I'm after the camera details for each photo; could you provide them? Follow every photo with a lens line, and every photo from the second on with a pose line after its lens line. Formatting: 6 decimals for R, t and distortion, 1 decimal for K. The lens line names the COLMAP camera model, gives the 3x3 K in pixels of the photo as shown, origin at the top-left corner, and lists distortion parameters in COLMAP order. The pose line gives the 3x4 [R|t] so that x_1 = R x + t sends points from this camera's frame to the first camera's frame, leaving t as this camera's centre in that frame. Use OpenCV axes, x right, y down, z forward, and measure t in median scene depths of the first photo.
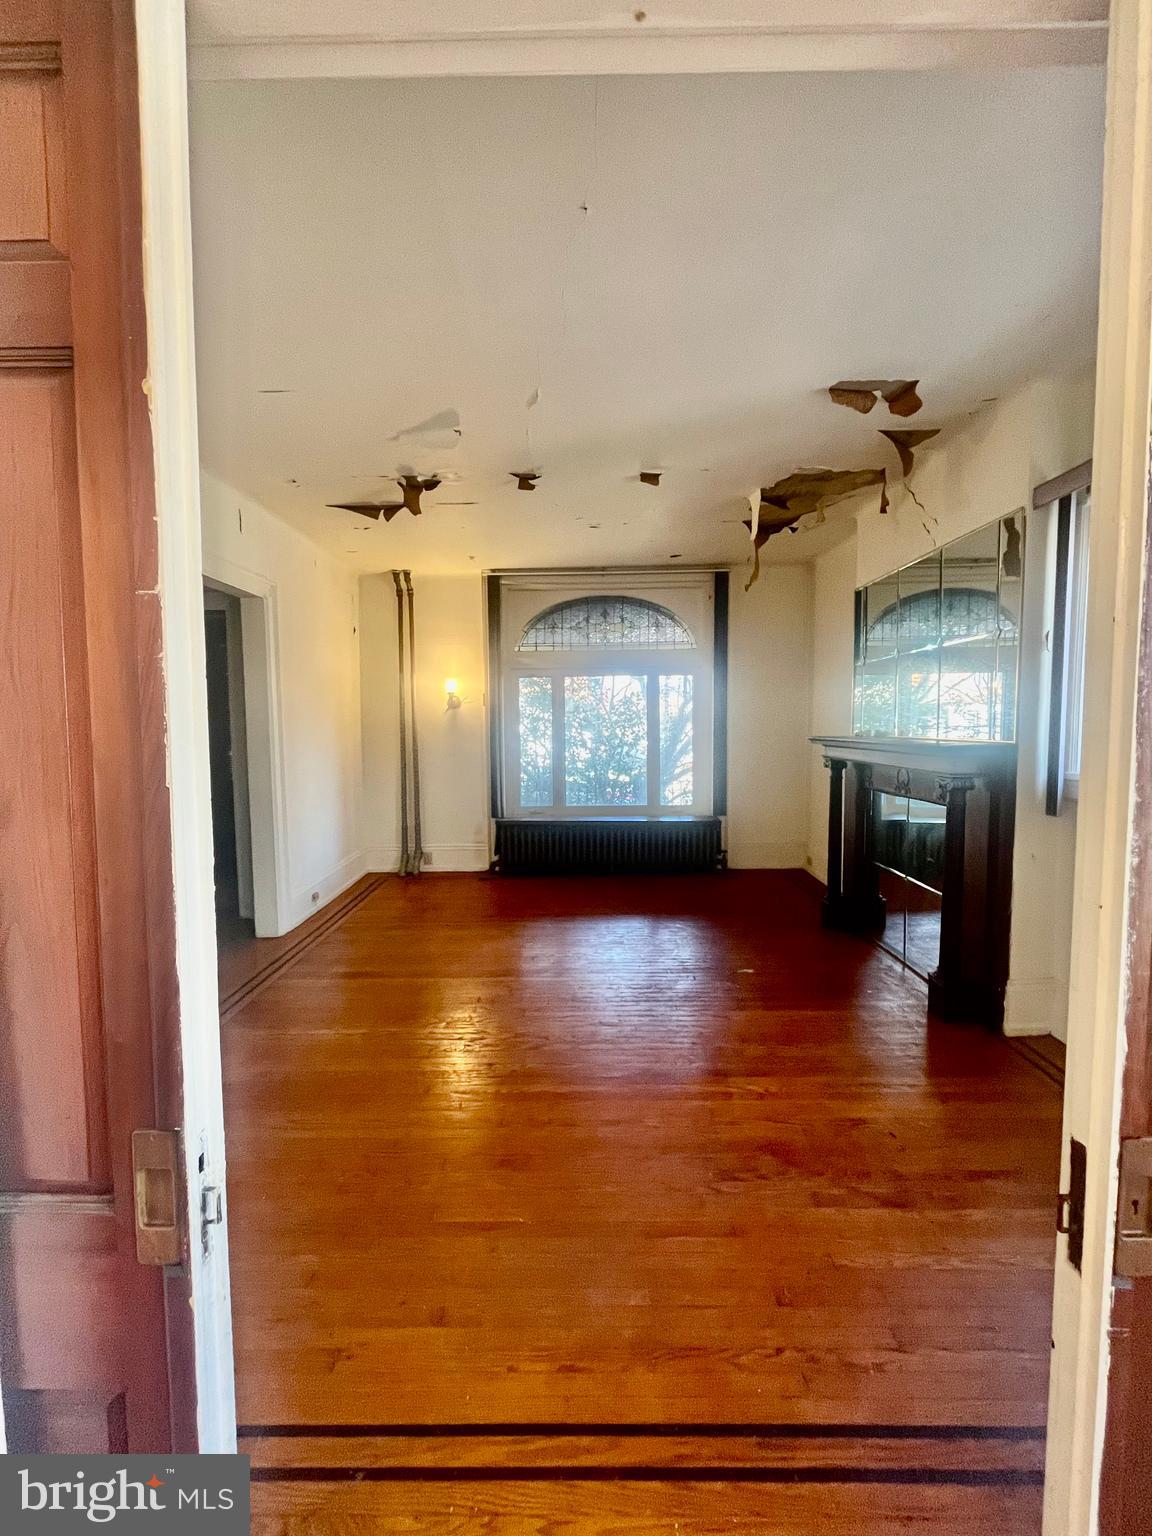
lens RADIAL K [[618.9, 0, 574.7], [0, 618.9, 761.3], [0, 0, 1]] dist [-0.001964, -0.000466]
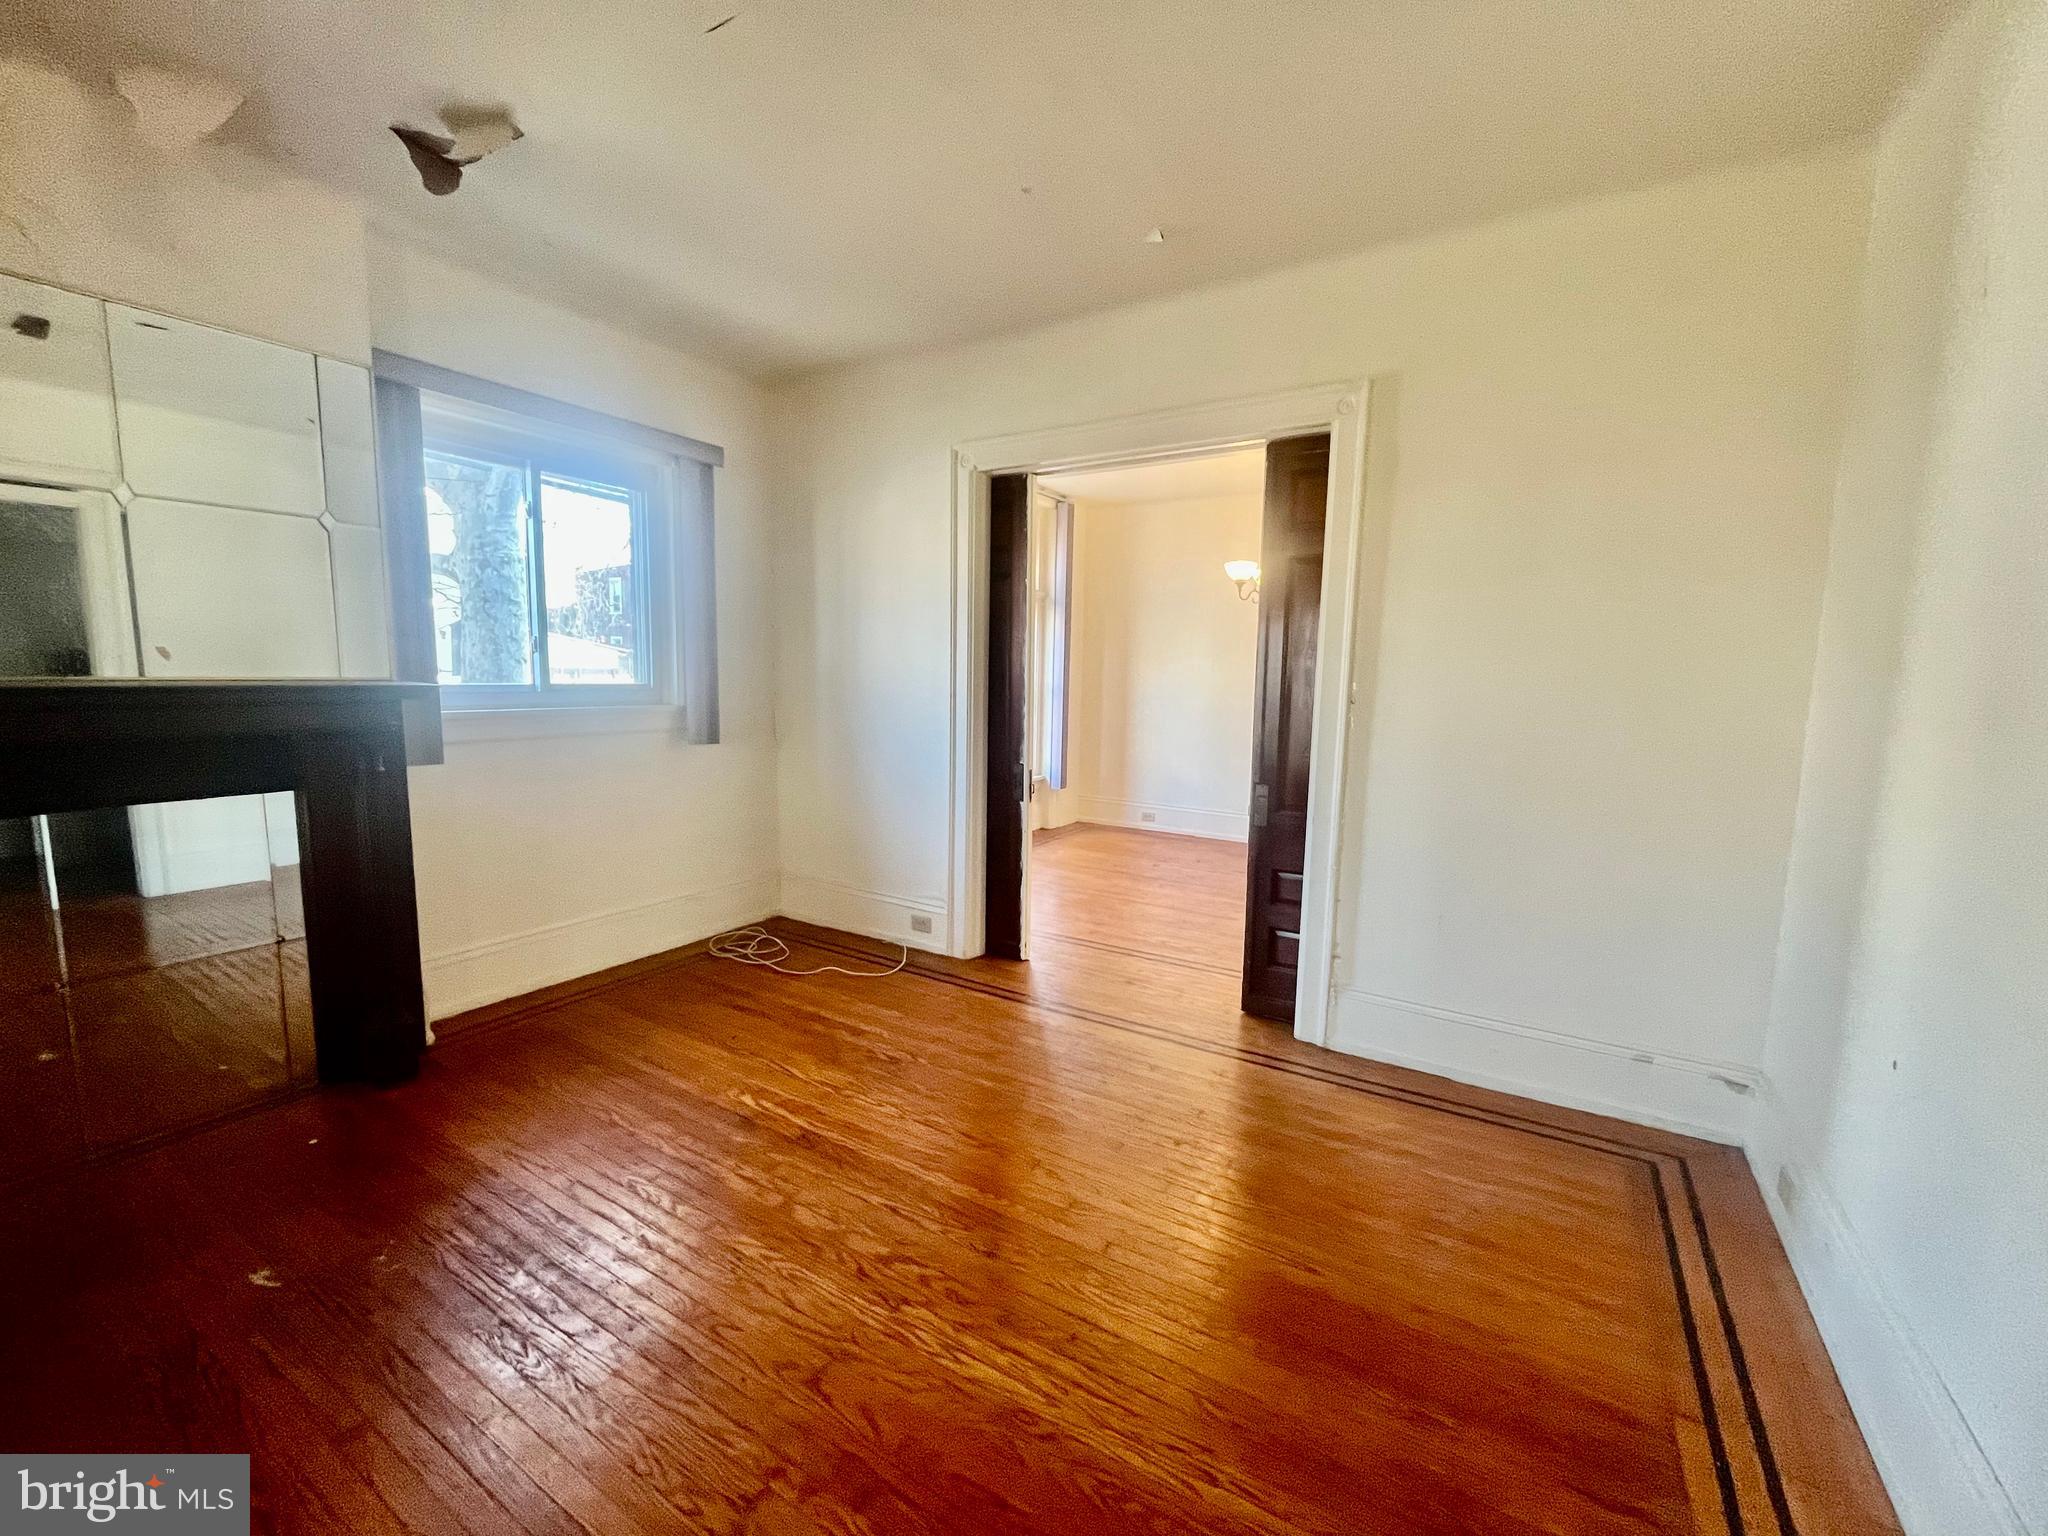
lens RADIAL K [[825.2, 0, 1016.0], [0, 825.2, 767.6], [0, 0, 1]] dist [-0.001964, -0.000466]
pose [[-0.855524, -0.070761, 0.512905, -0.416733], [0.020476, 0.985218, 0.170075, -0.067718], [-0.517358, 0.156006, -0.841429, 1.257966]]
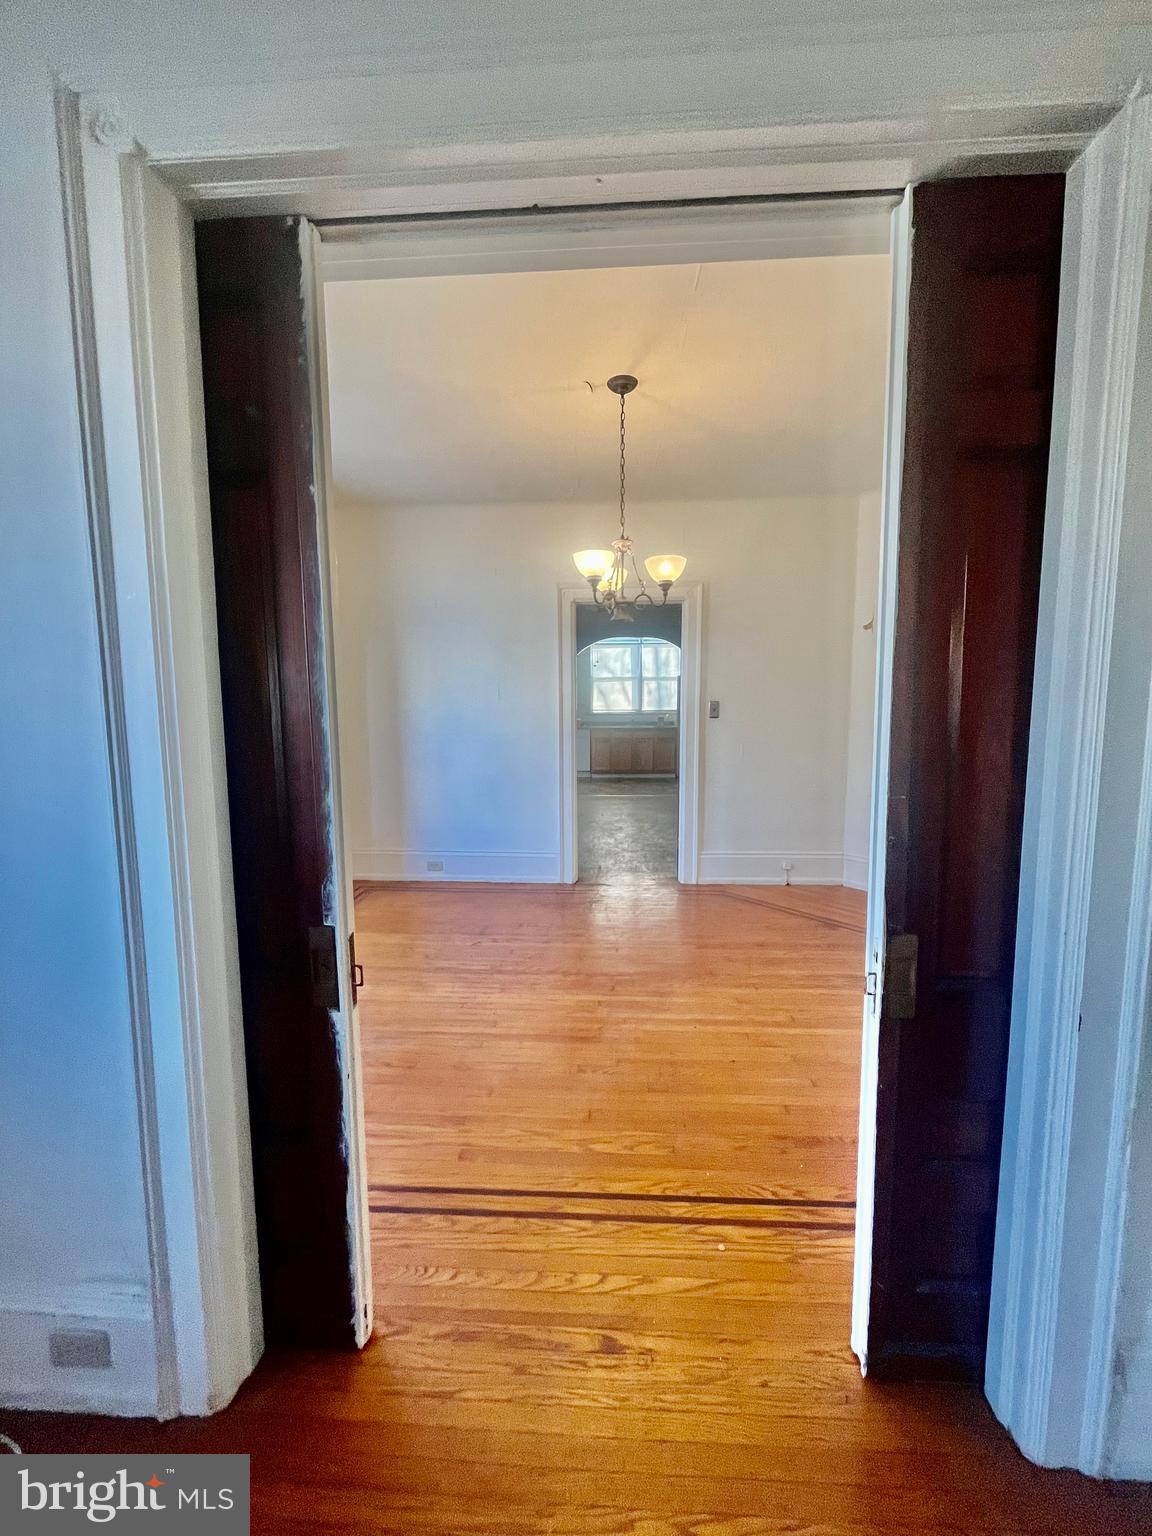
lens RADIAL K [[618.9, 0, 574.7], [0, 618.9, 761.3], [0, 0, 1]] dist [-0.001964, -0.000466]
pose [[-0.999076, 0.008379, 0.042150, 0.026824], [0.015186, 0.986363, 0.163880, -0.031975], [-0.040202, 0.164369, -0.985579, 0.594472]]
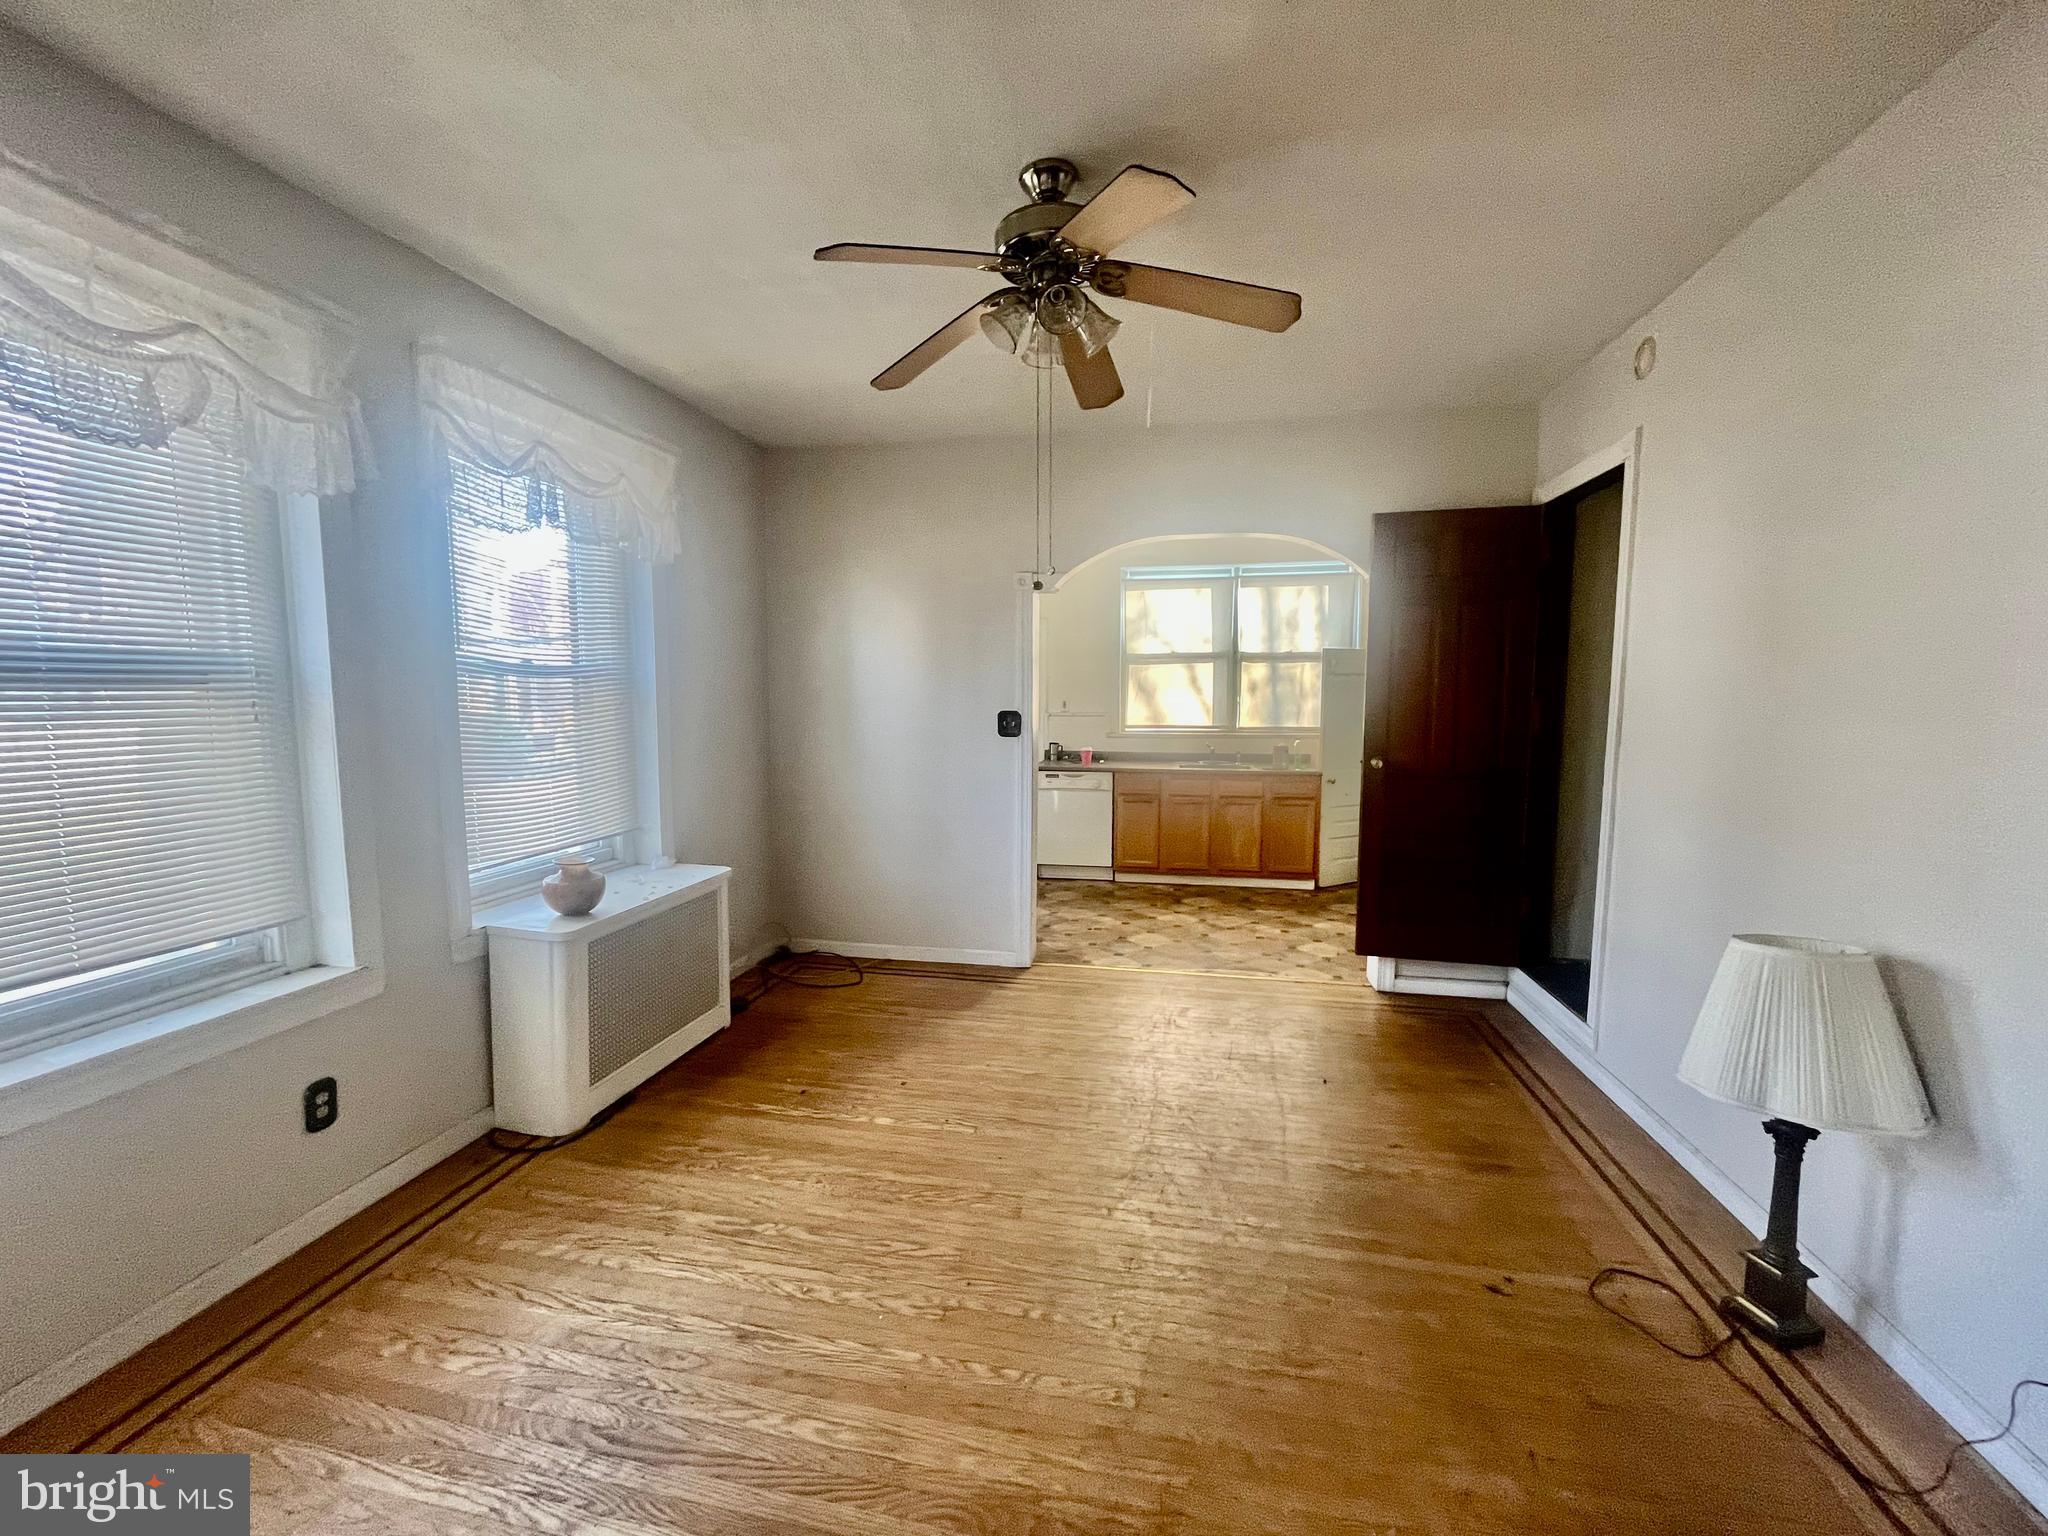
lens RADIAL K [[825.2, 0, 1016.0], [0, 825.2, 767.6], [0, 0, 1]] dist [-0.001964, -0.000466]
pose [[-0.980653, -0.008797, 0.195555, -0.075145], [0.021442, 0.988152, 0.151976, 0.035175], [-0.194575, 0.153229, -0.968845, -0.817144]]
